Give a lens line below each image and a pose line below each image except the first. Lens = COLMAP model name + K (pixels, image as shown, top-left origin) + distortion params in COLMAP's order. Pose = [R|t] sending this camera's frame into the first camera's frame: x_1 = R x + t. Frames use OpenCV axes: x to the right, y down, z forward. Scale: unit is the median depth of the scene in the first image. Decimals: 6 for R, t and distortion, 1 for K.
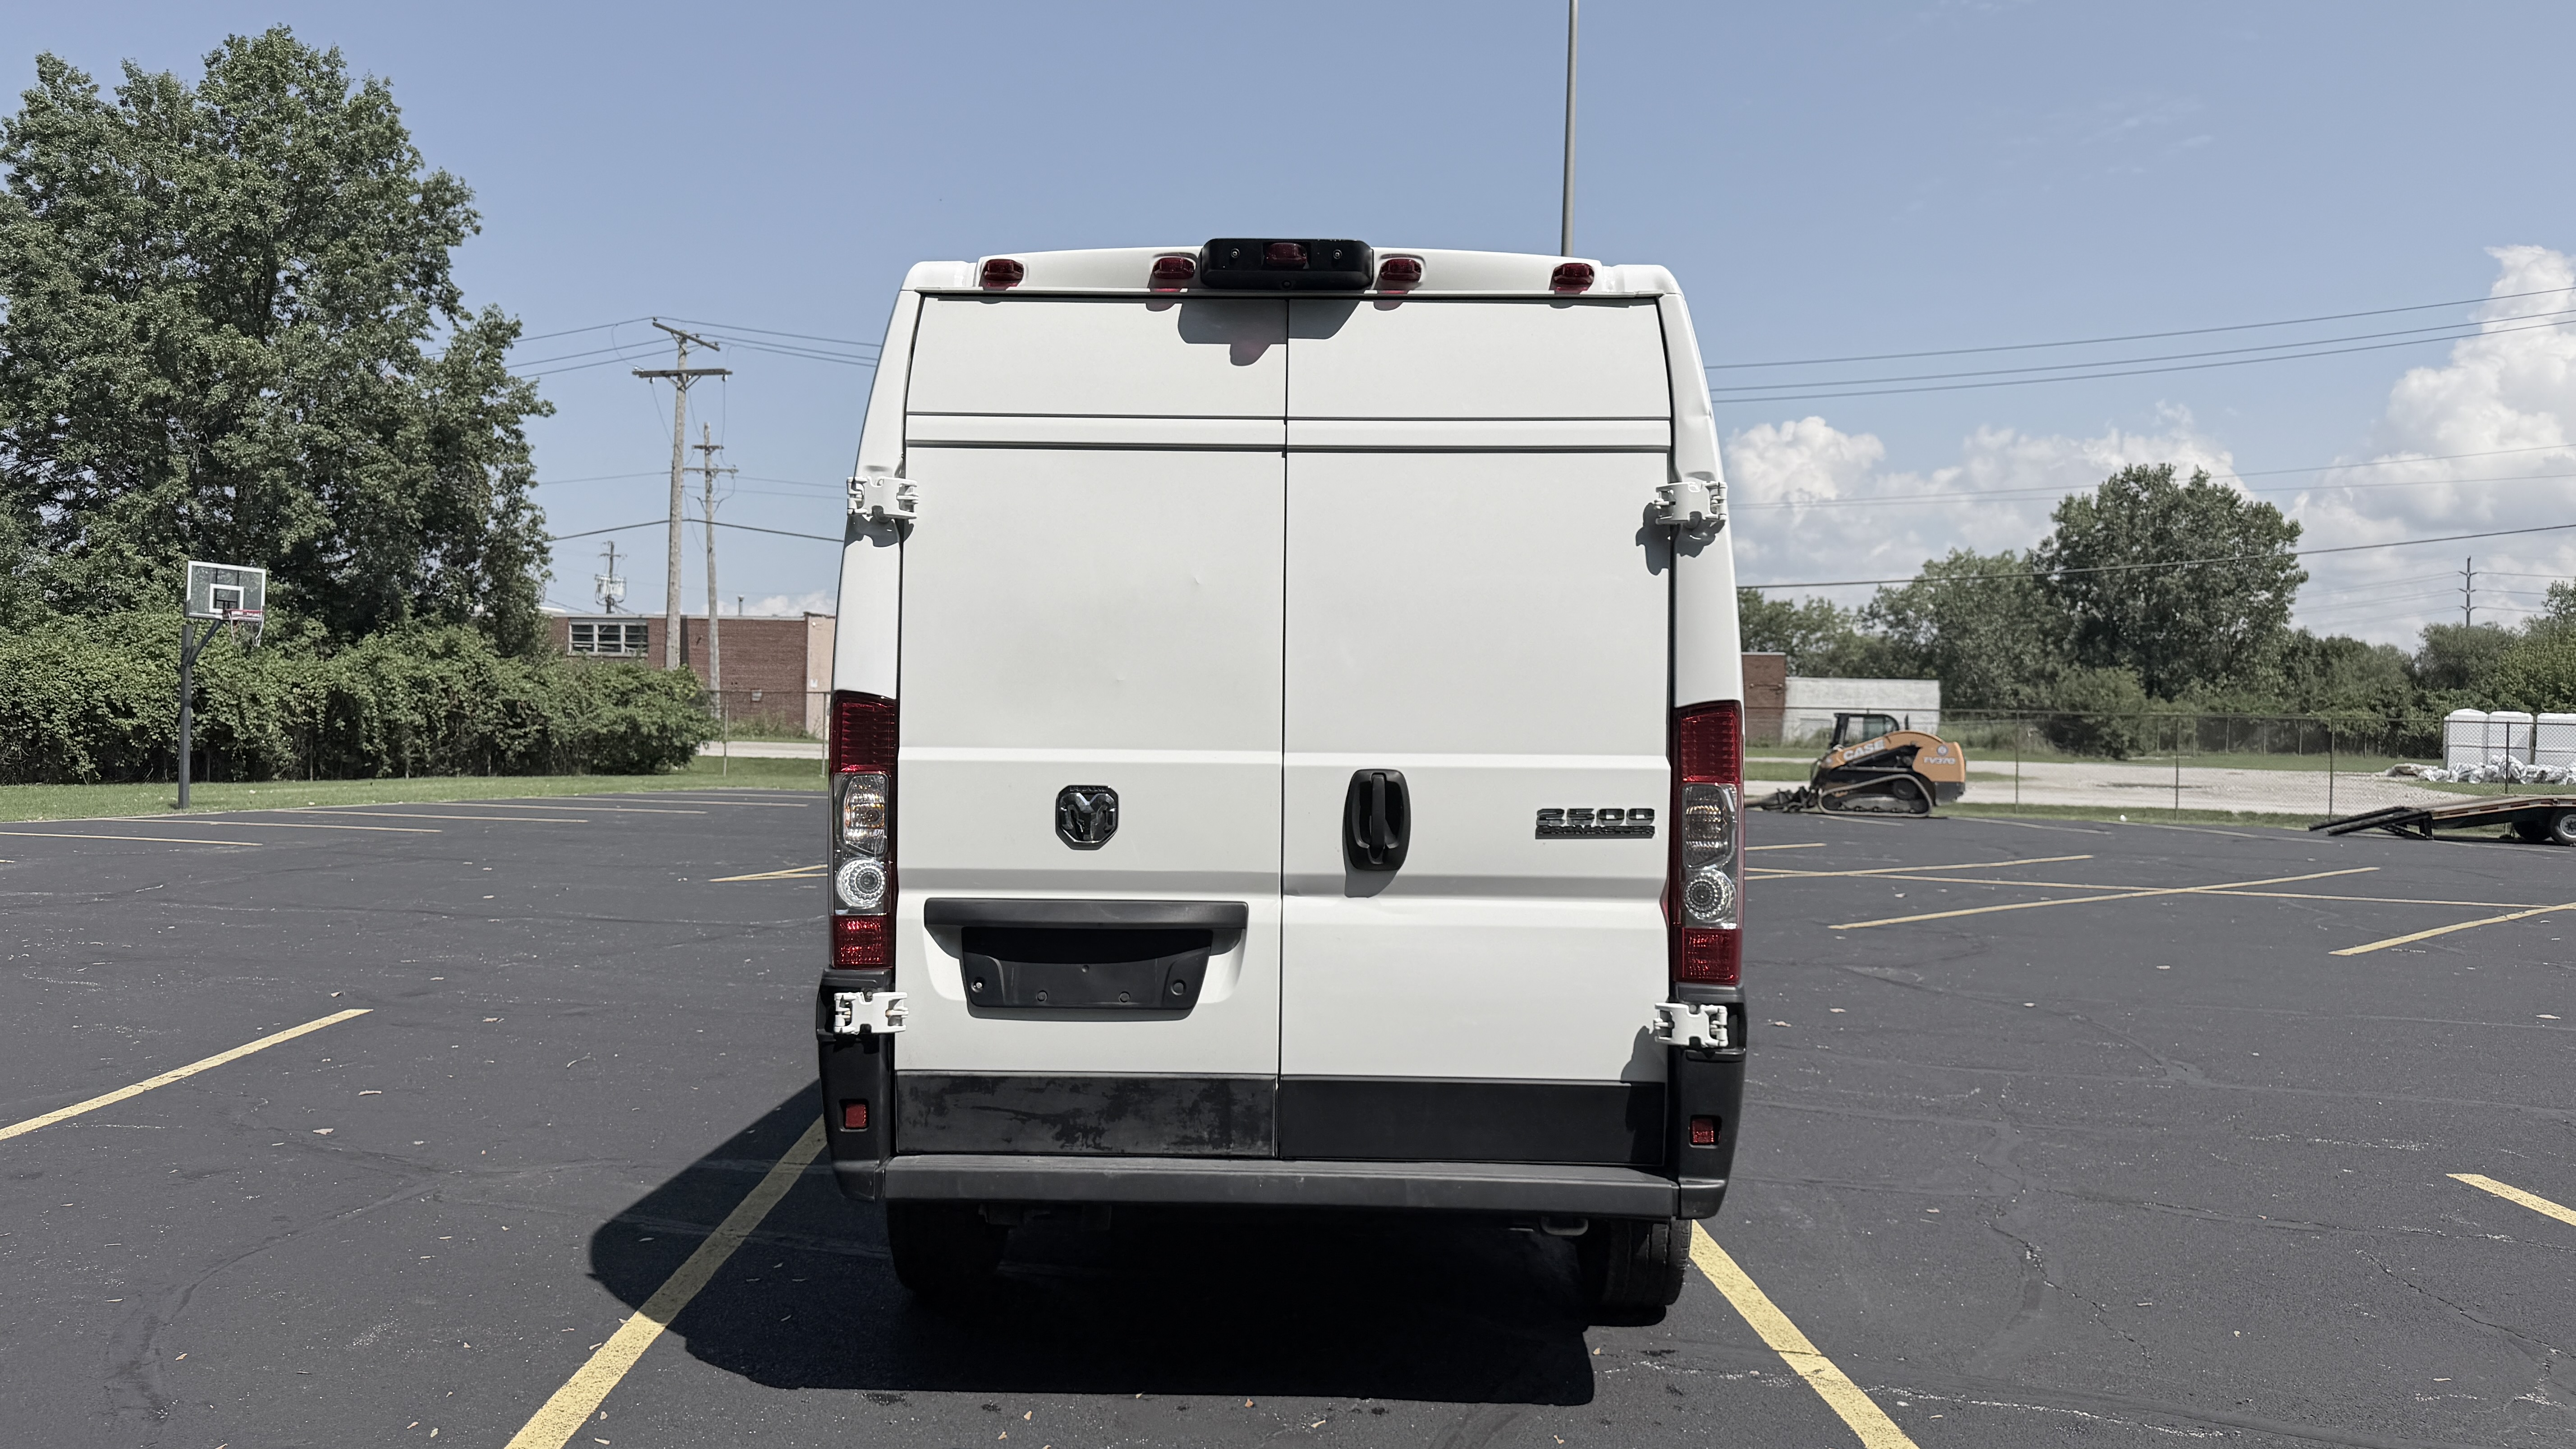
lens RADIAL K [[1825.9, 0, 1300.9], [0, 1825.9, 722.6], [0, 0, 1]] dist [0.060994, -0.073471]
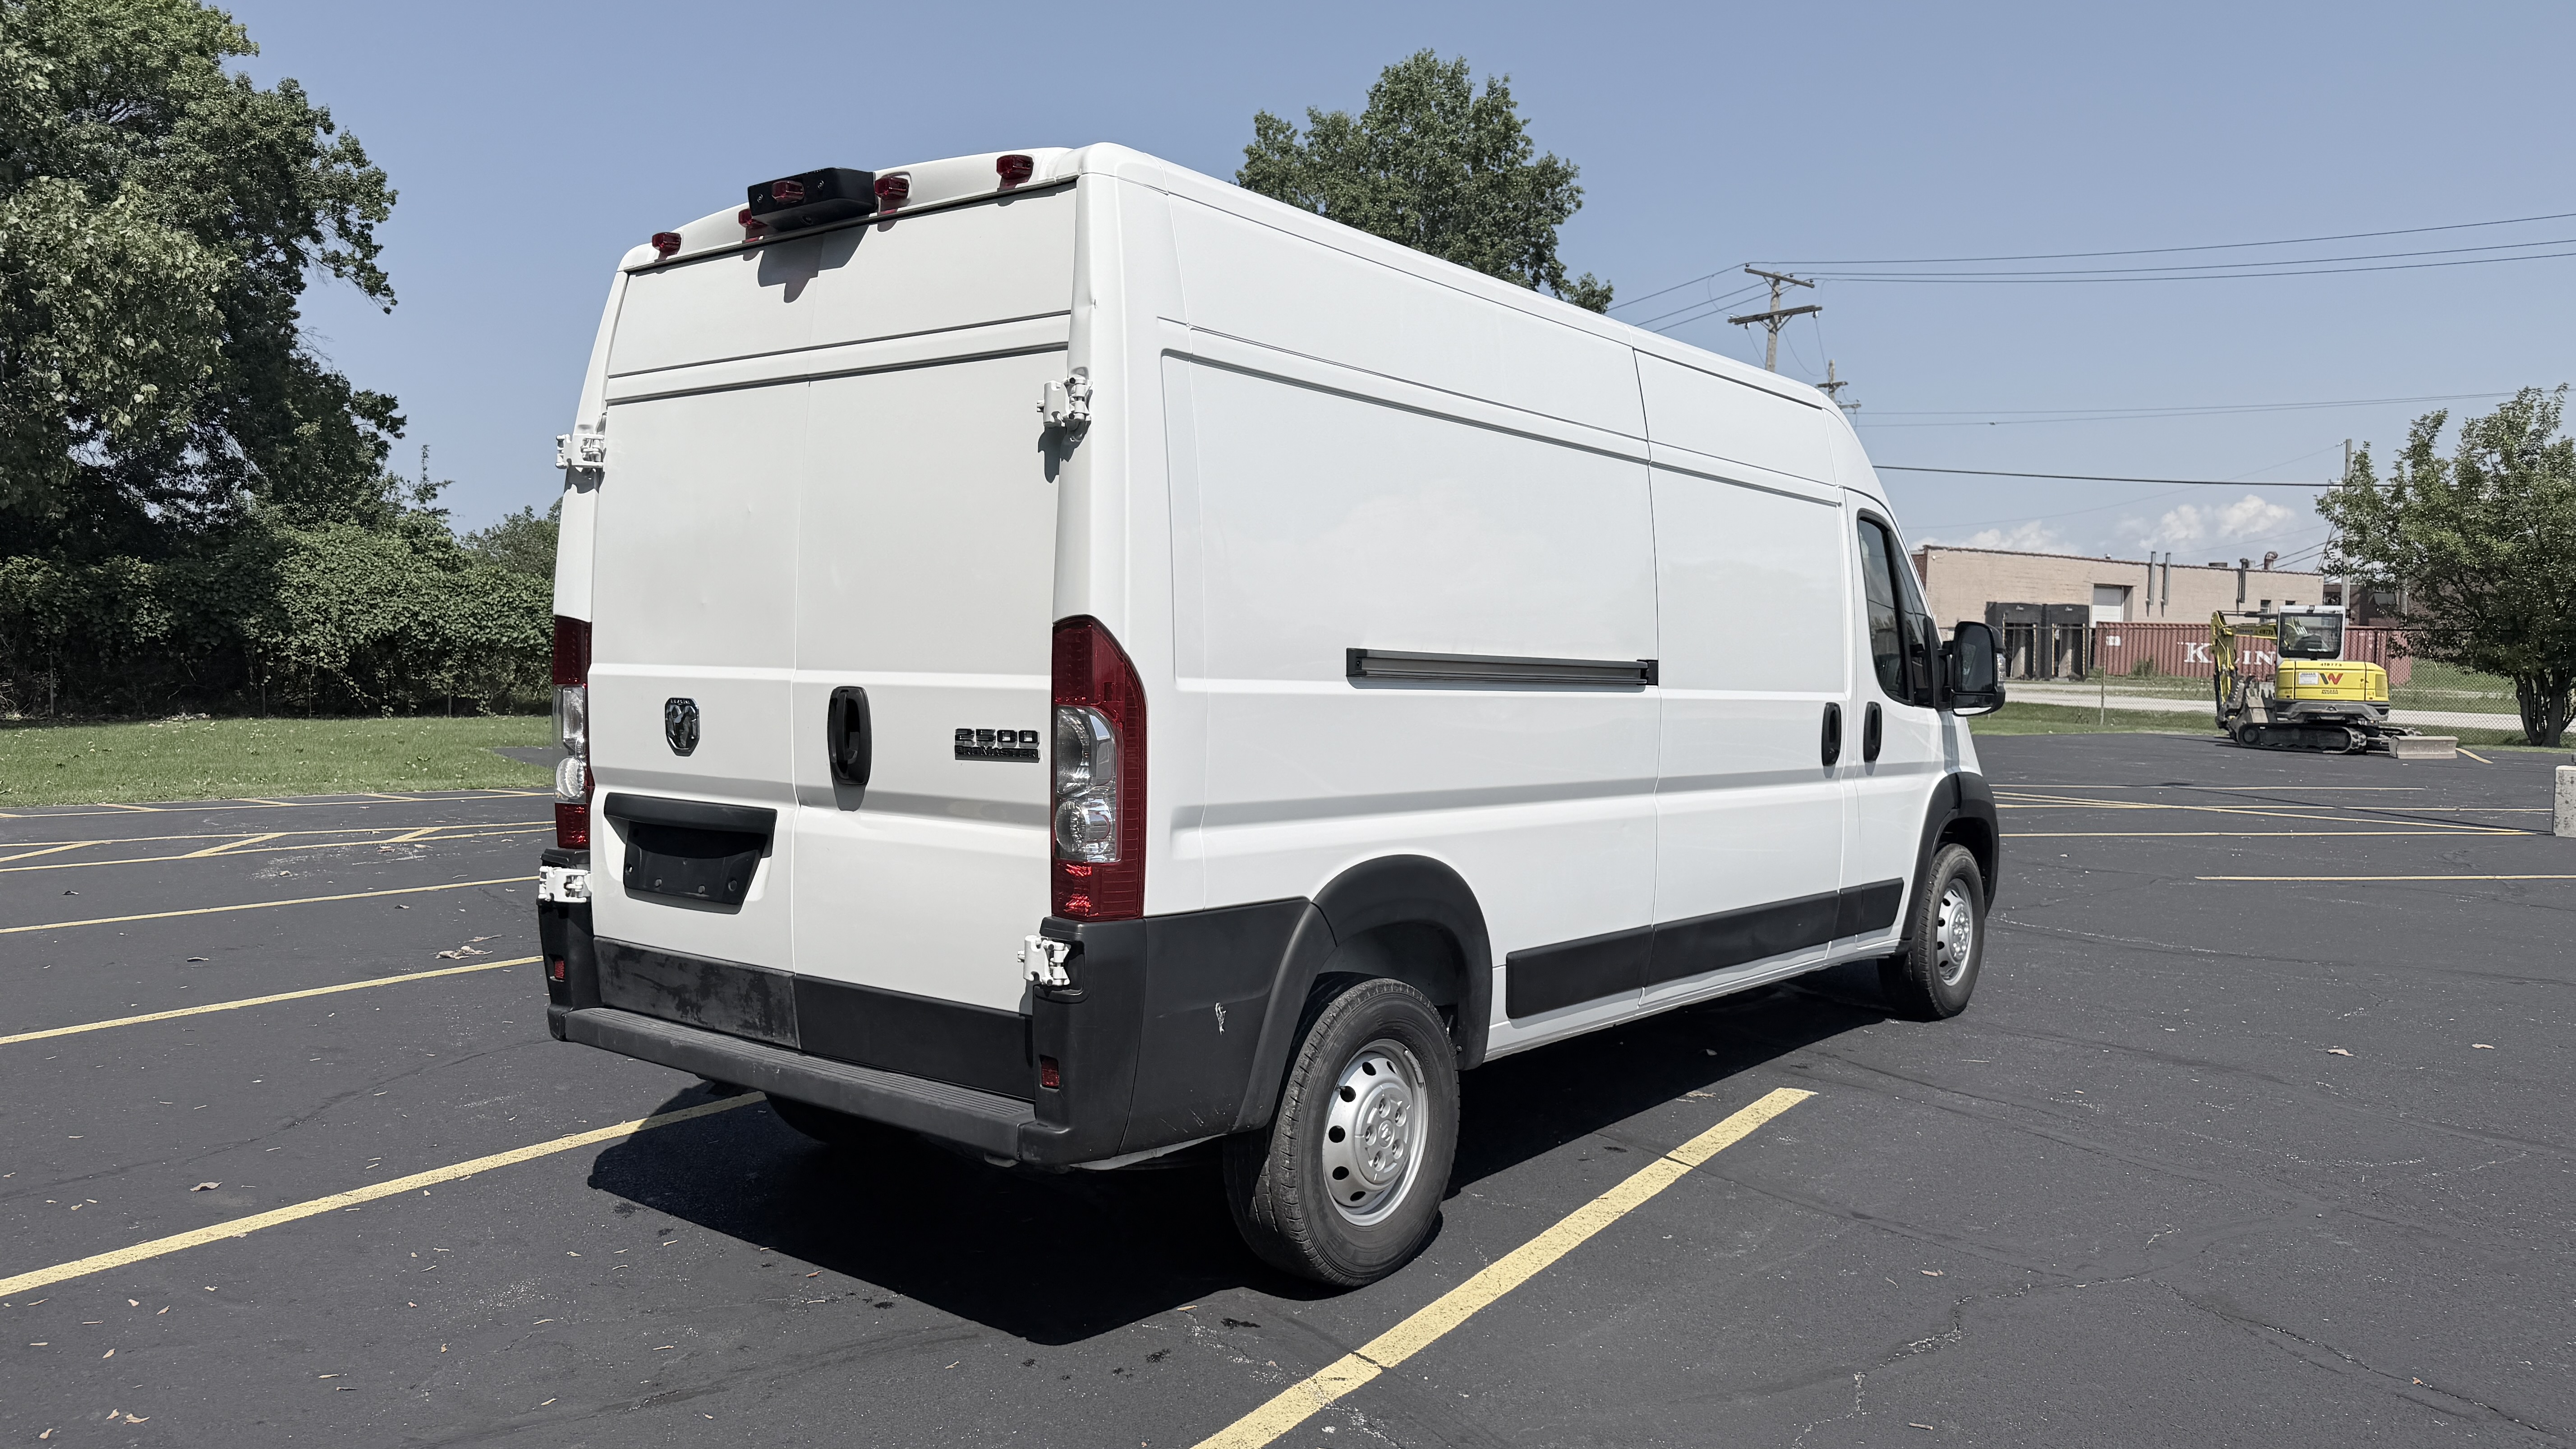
lens RADIAL K [[1825.9, 0, 1296.6], [0, 1825.9, 714.8], [0, 0, 1]] dist [0.060994, -0.073471]
pose [[0.801108, 0.019177, -0.598212, 0.528595], [-0.001498, 0.999548, 0.030036, 0.006426], [0.598518, -0.023166, 0.800775, 0.201427]]
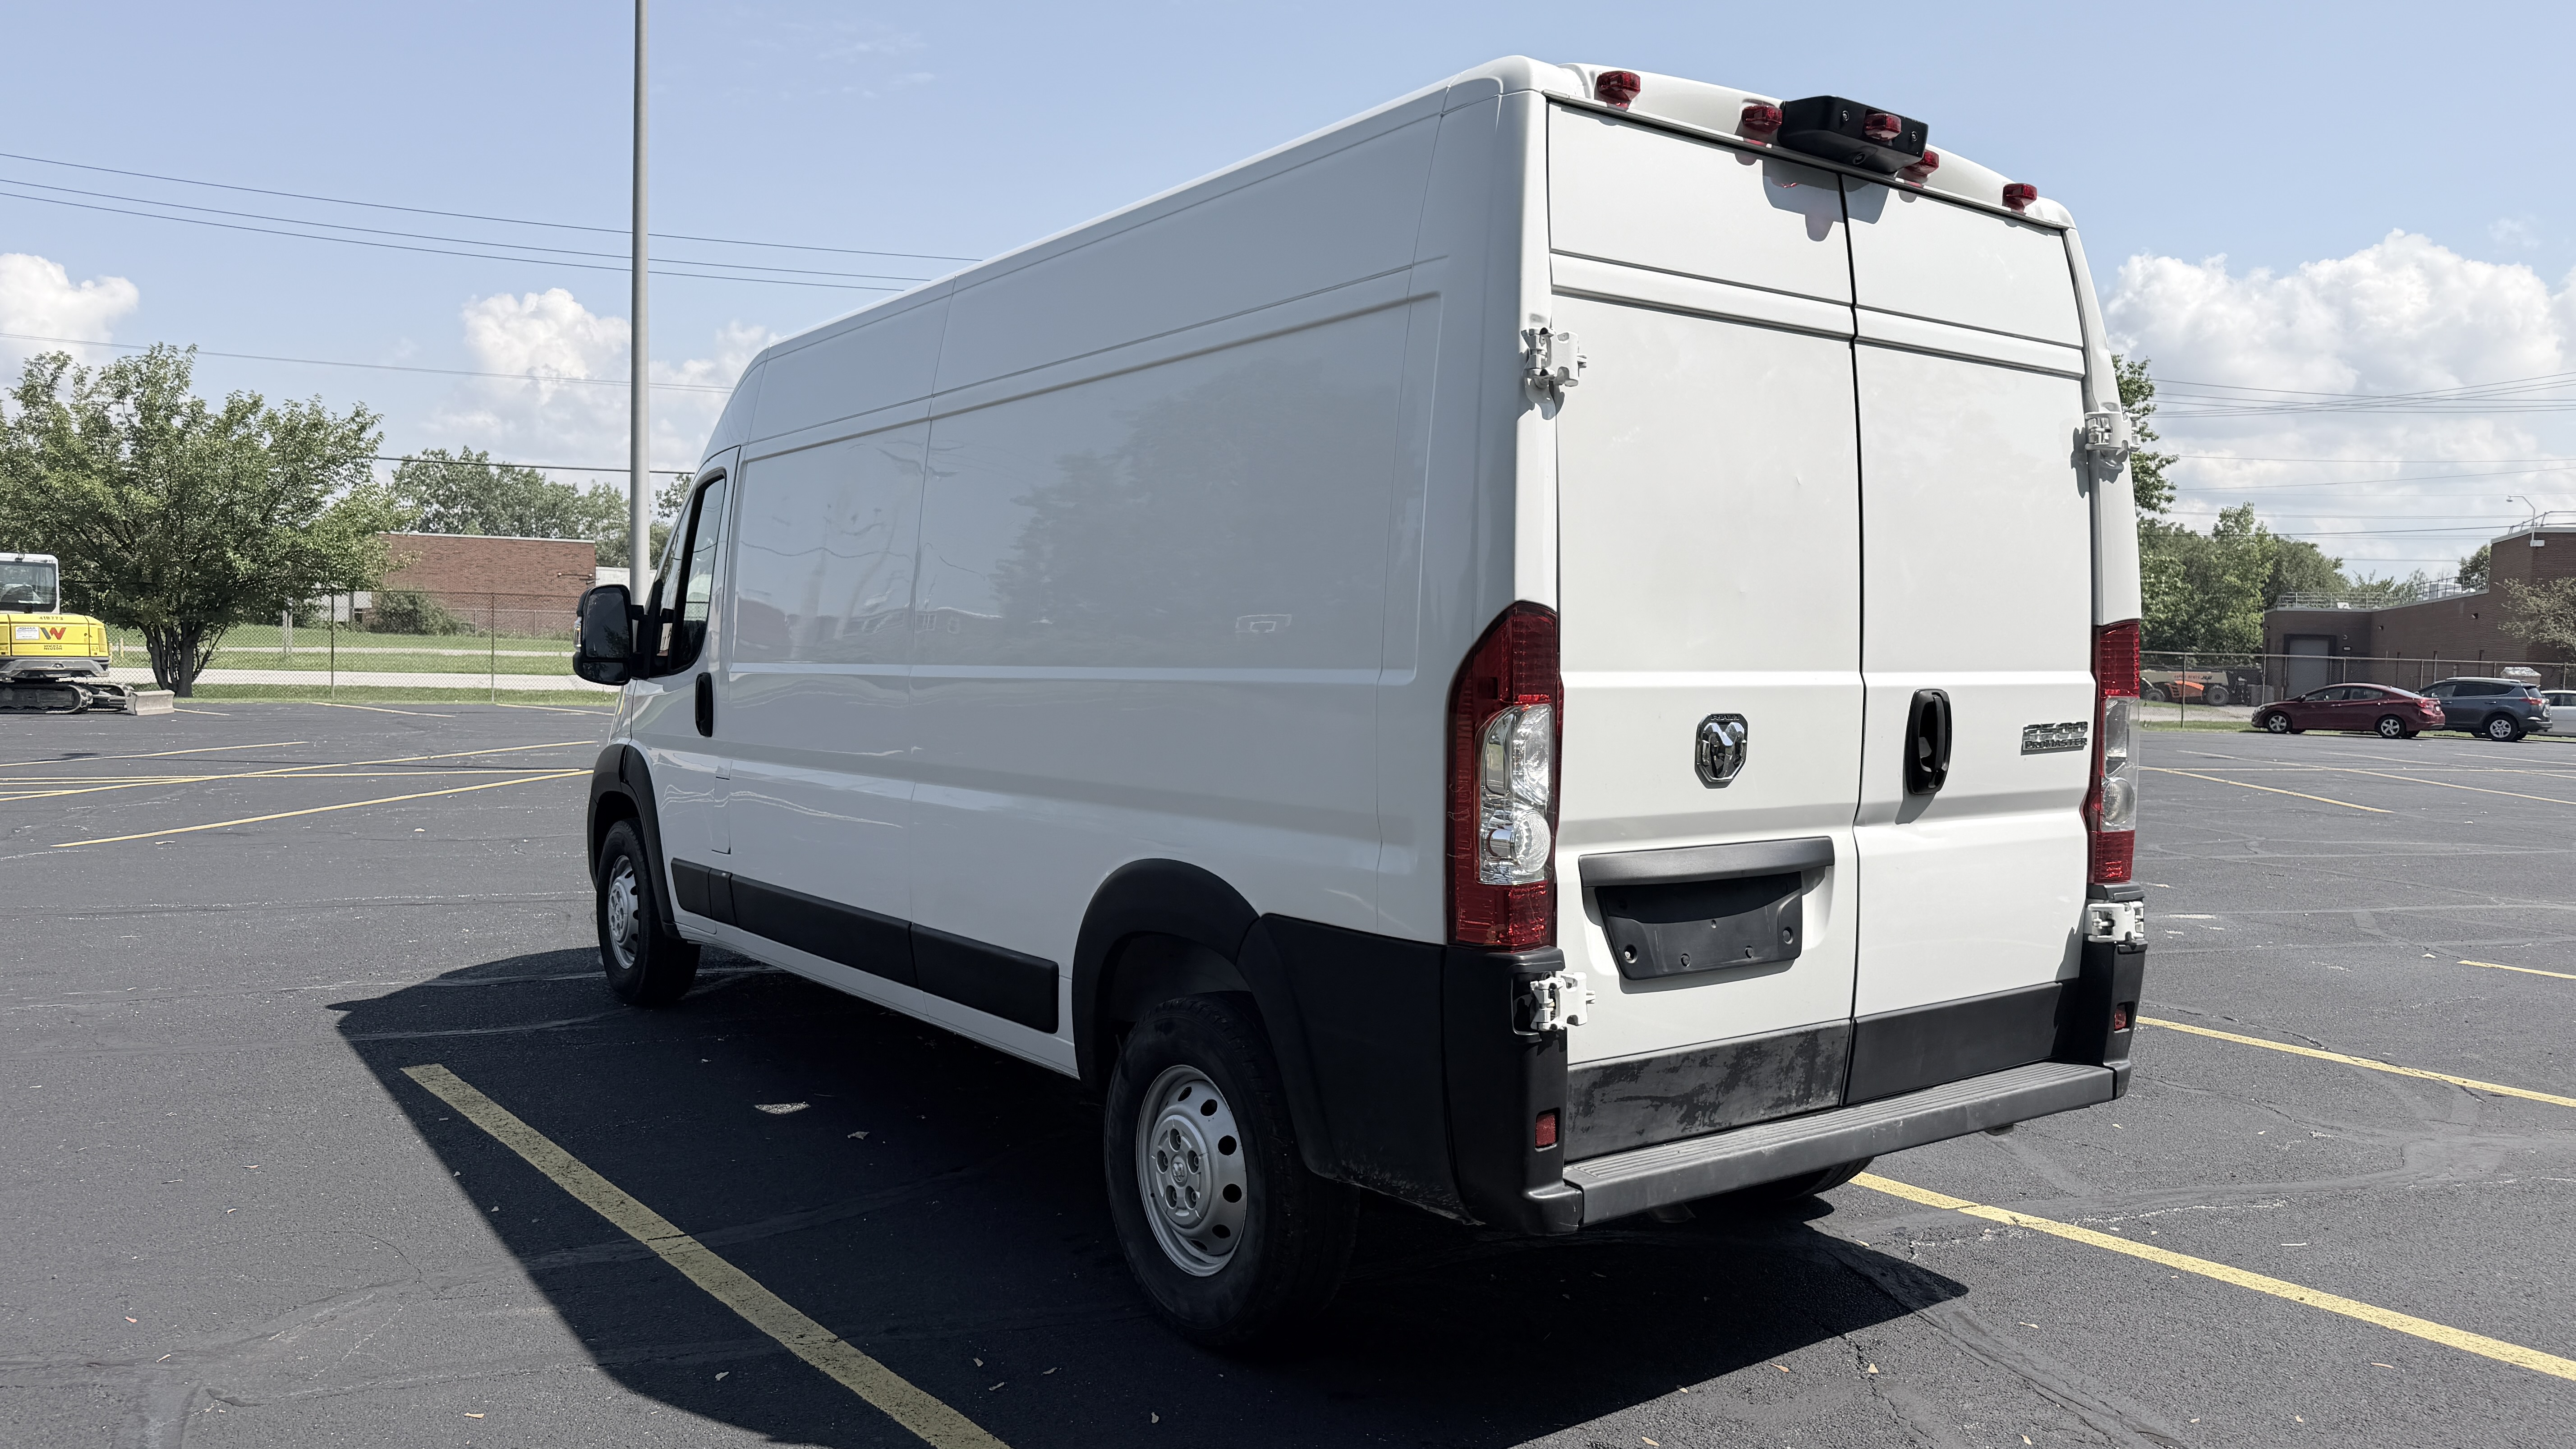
lens RADIAL K [[1825.9, 0, 1303.8], [0, 1825.9, 706.8], [0, 0, 1]] dist [0.060994, -0.073471]
pose [[0.787265, -0.022530, 0.616203, -0.498098], [-0.008350, 0.998851, 0.047189, -0.004720], [-0.616558, -0.042296, 0.786172, 0.273651]]
